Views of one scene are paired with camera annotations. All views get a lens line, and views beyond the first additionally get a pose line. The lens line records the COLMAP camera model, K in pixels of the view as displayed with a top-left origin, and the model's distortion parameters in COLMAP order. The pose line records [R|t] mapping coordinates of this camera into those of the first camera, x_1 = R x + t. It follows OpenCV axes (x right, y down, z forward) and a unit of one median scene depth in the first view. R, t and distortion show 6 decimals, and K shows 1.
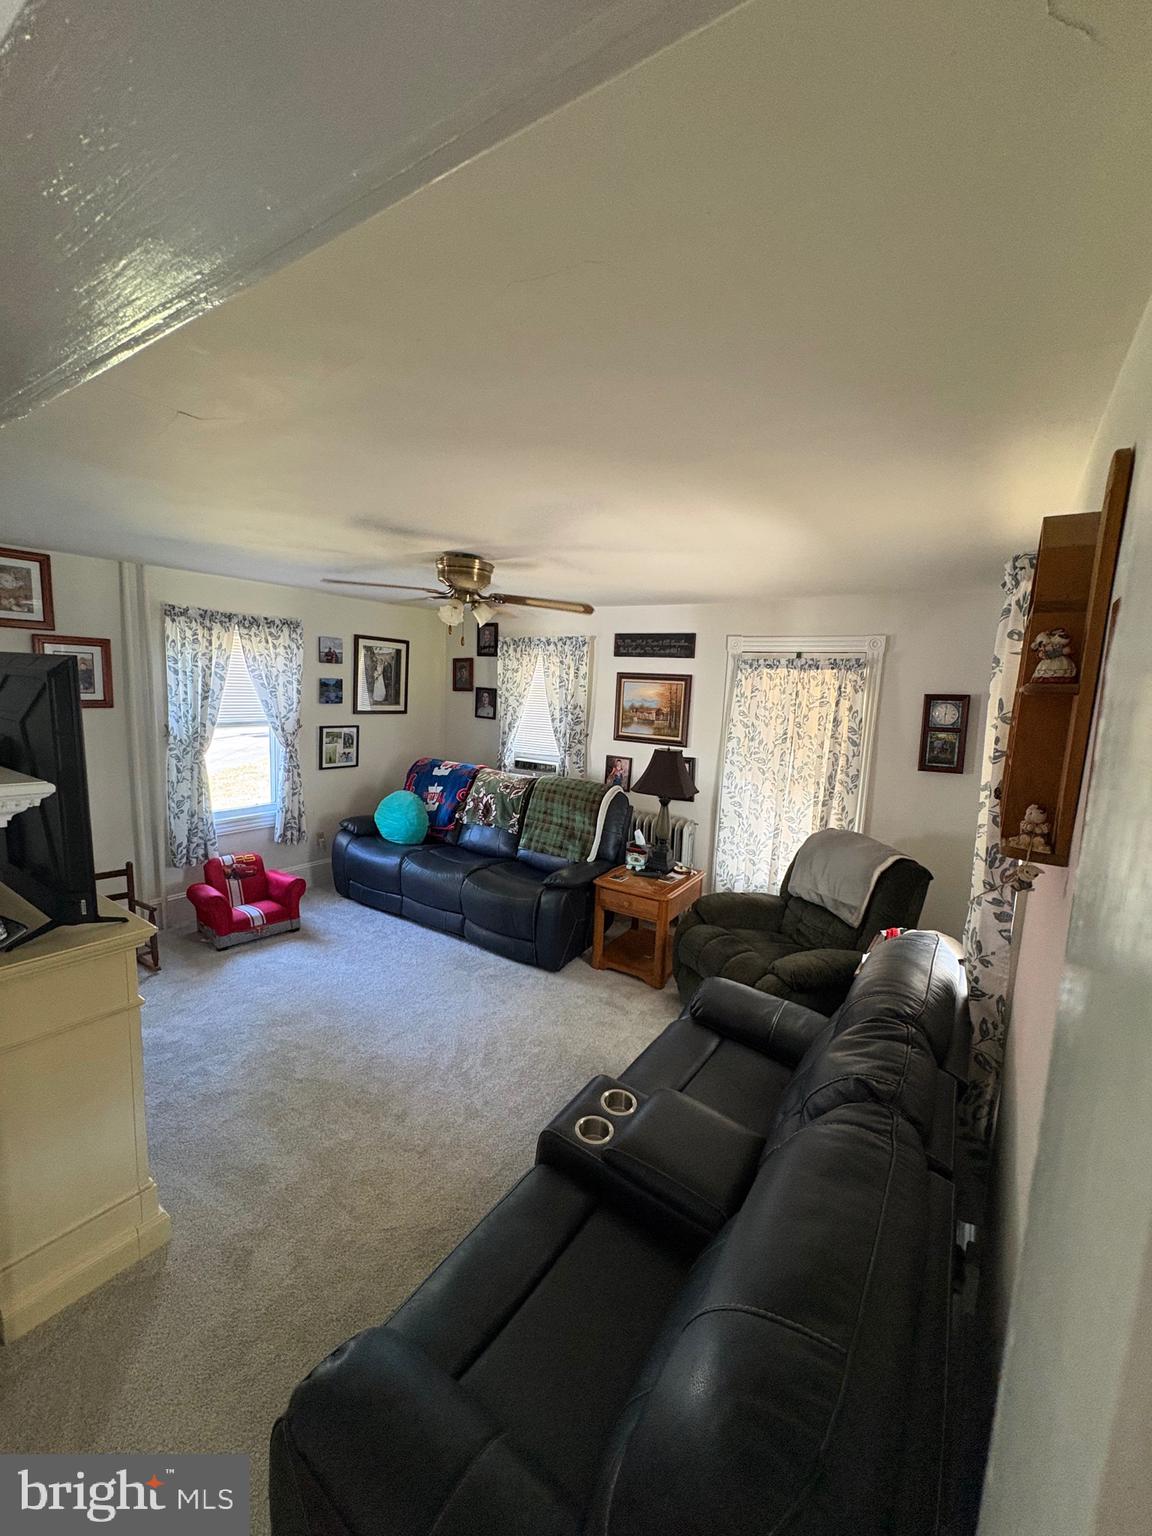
lens RADIAL K [[616.8, 0, 571.7], [0, 616.8, 767.5], [0, 0, 1]] dist [0.002649, 0.000166]
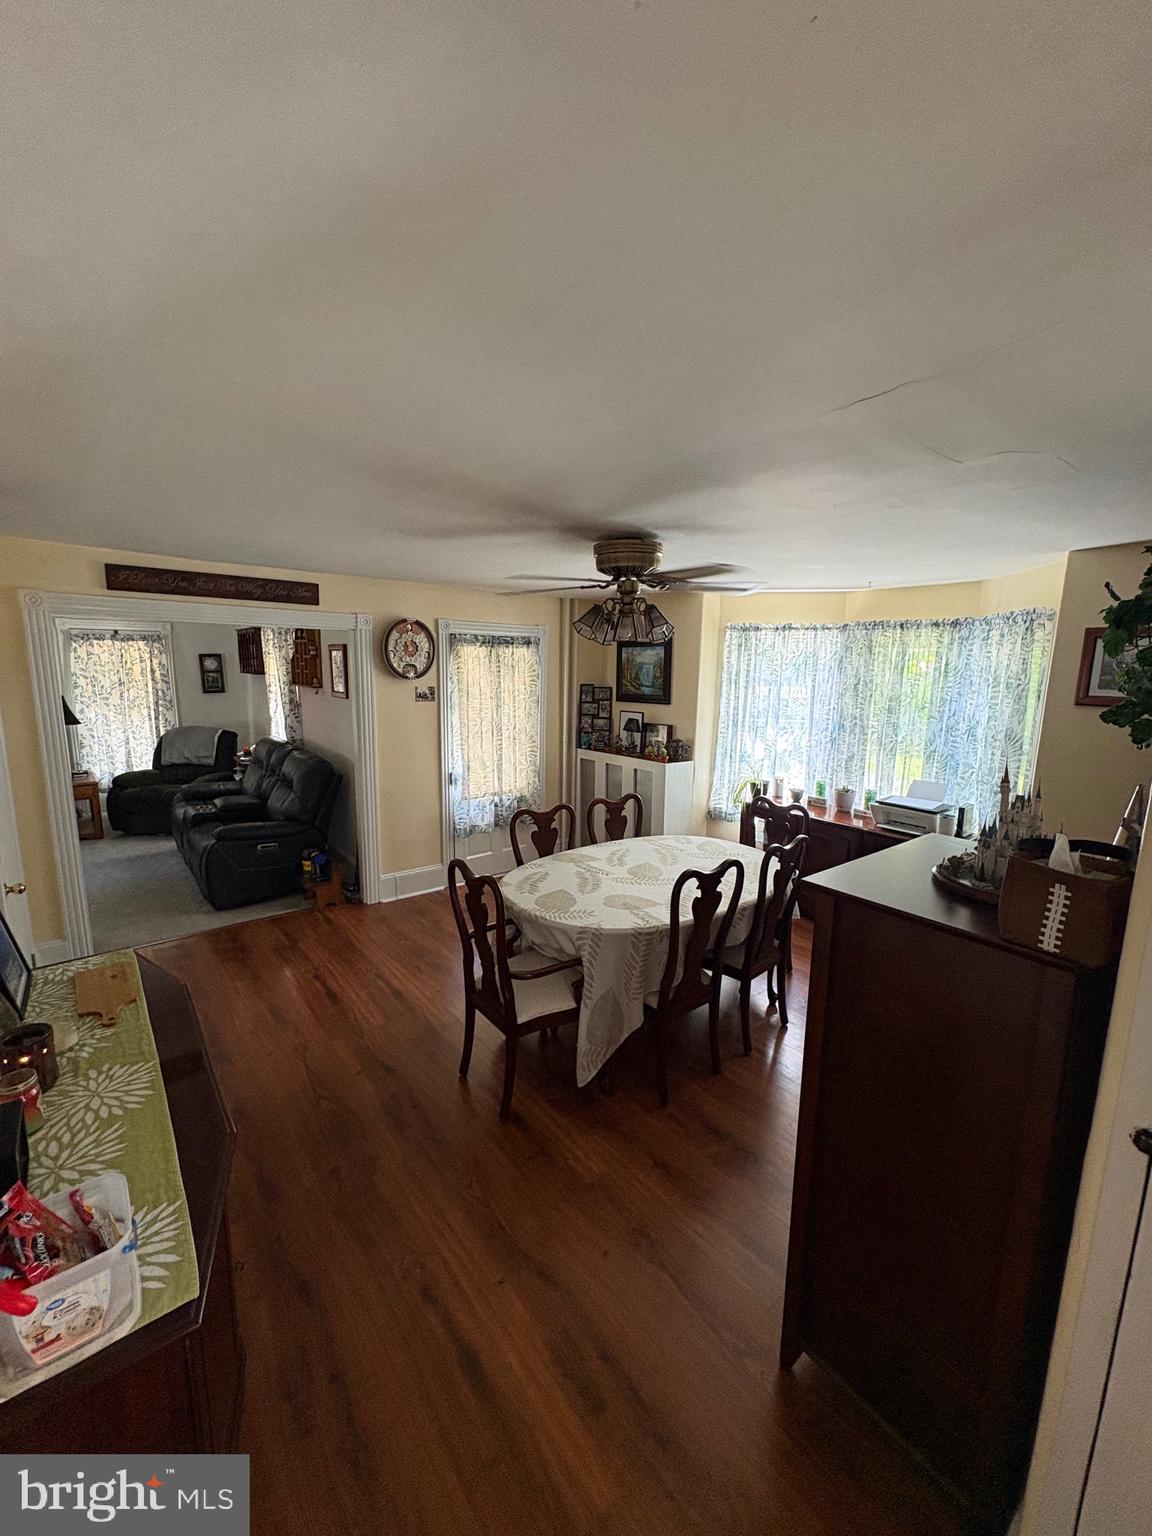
lens RADIAL K [[616.8, 0, 577.3], [0, 616.8, 765.9], [0, 0, 1]] dist [0.002649, 0.000166]
pose [[0.300574, -0.198299, 0.932916, -0.526071], [0.129324, 0.977587, 0.166127, 0.031769], [-0.944950, 0.070715, 0.319482, -0.401154]]
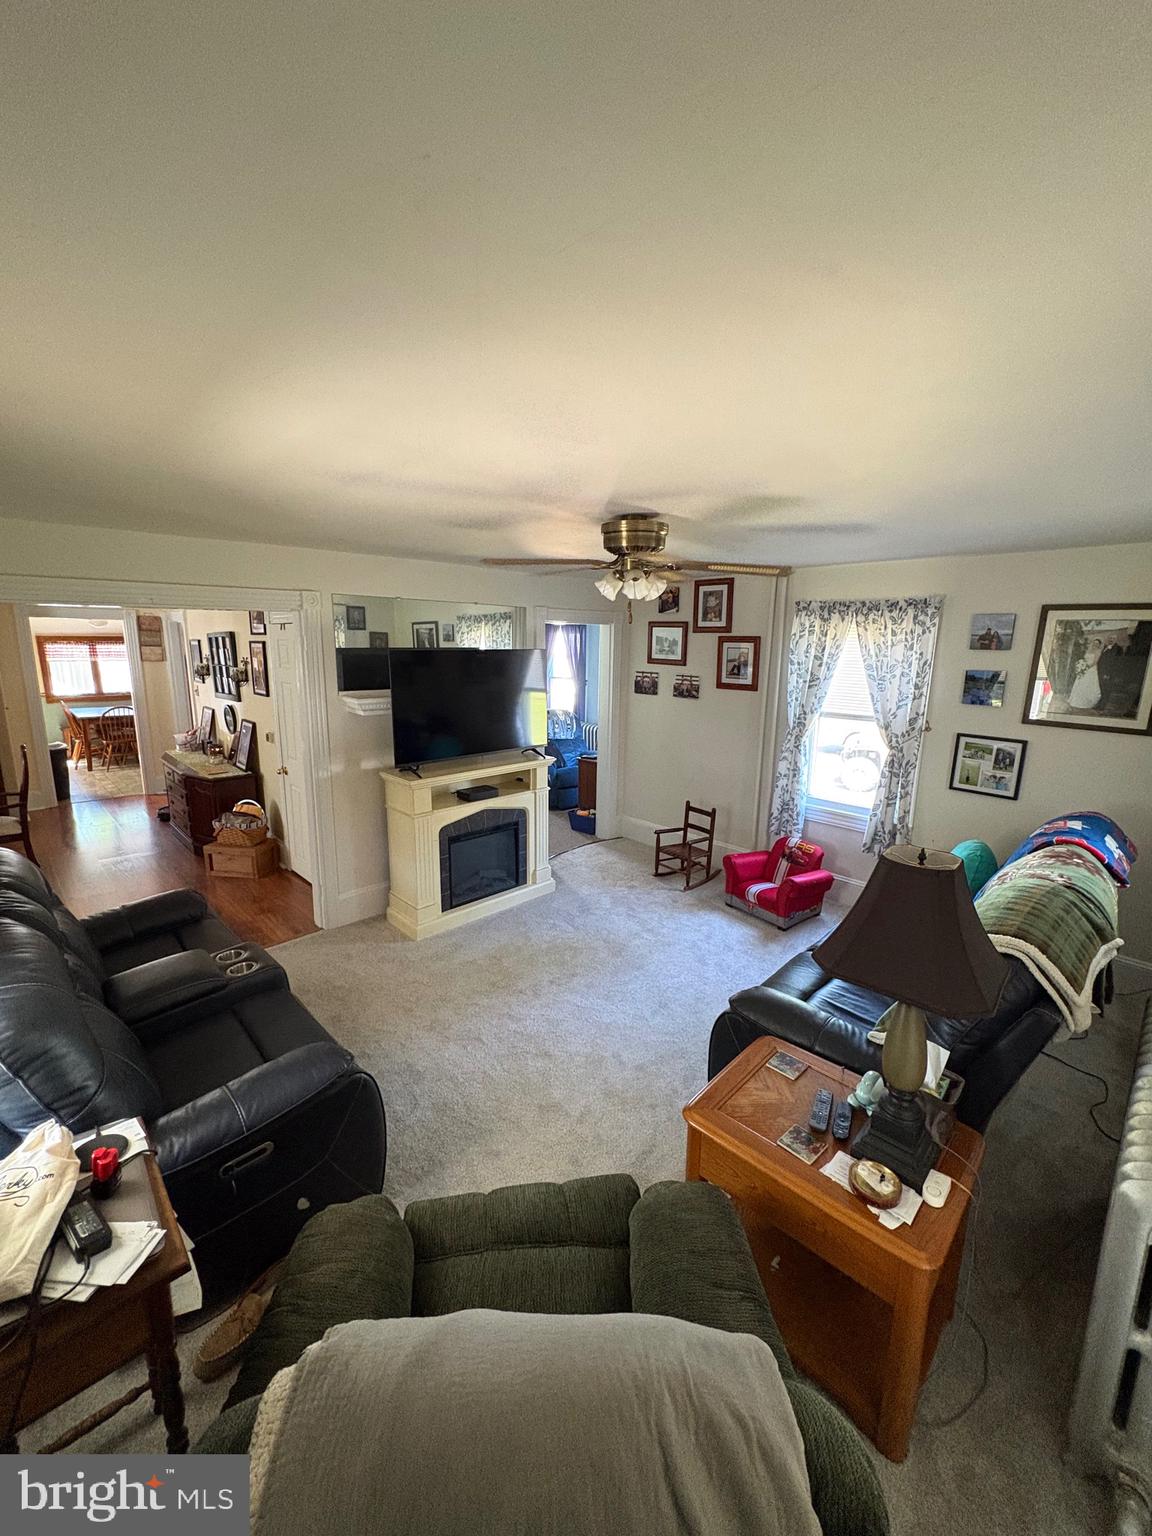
lens RADIAL K [[616.8, 0, 570.0], [0, 616.8, 764.6], [0, 0, 1]] dist [0.002649, 0.000166]
pose [[-0.210127, 0.157490, -0.964906, 0.518629], [-0.148827, 0.970286, 0.190778, -0.122752], [0.966280, 0.183692, -0.180445, 0.810232]]
